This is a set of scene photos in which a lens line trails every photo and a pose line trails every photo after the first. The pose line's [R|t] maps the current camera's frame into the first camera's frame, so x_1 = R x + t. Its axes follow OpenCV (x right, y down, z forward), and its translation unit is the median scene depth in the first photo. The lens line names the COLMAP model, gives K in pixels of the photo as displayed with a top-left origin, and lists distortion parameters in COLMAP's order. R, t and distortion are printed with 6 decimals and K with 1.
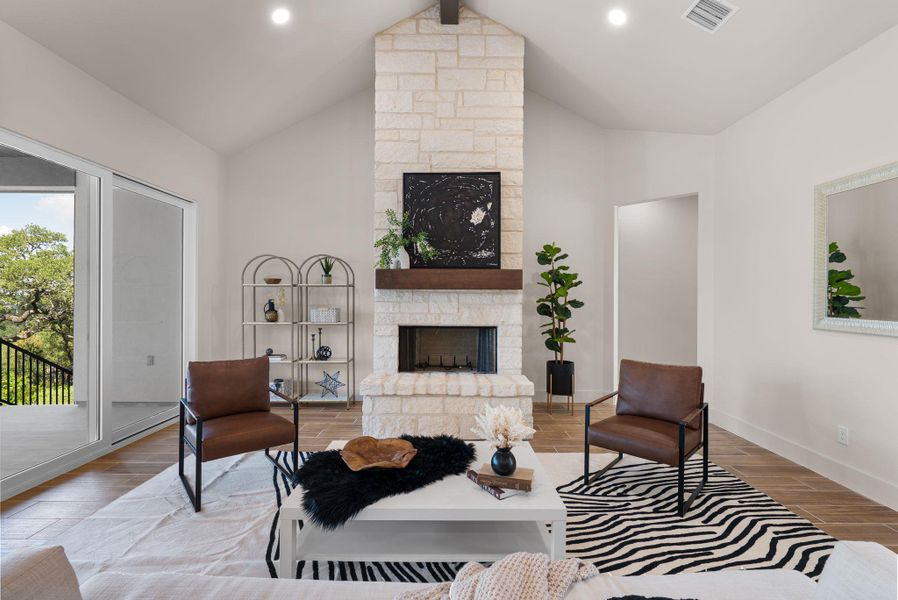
lens RADIAL K [[407.3, 0, 450.7], [0, 407.3, 297.5], [0, 0, 1]] dist [0.002053, -0.000253]
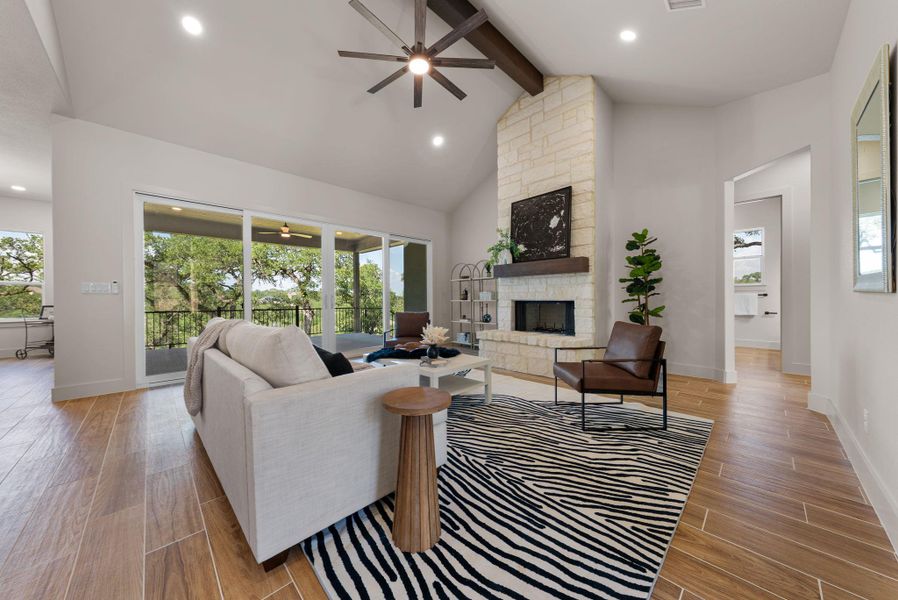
lens RADIAL K [[303.1, 0, 443.1], [0, 303.1, 298.0], [0, 0, 1]] dist [-0.005391, 0.000103]
pose [[0.693469, -0.007888, -0.720443, 0.544932], [0.011360, 0.999935, -0.000013, 0.058145], [0.720397, -0.008175, 0.693514, -0.002134]]
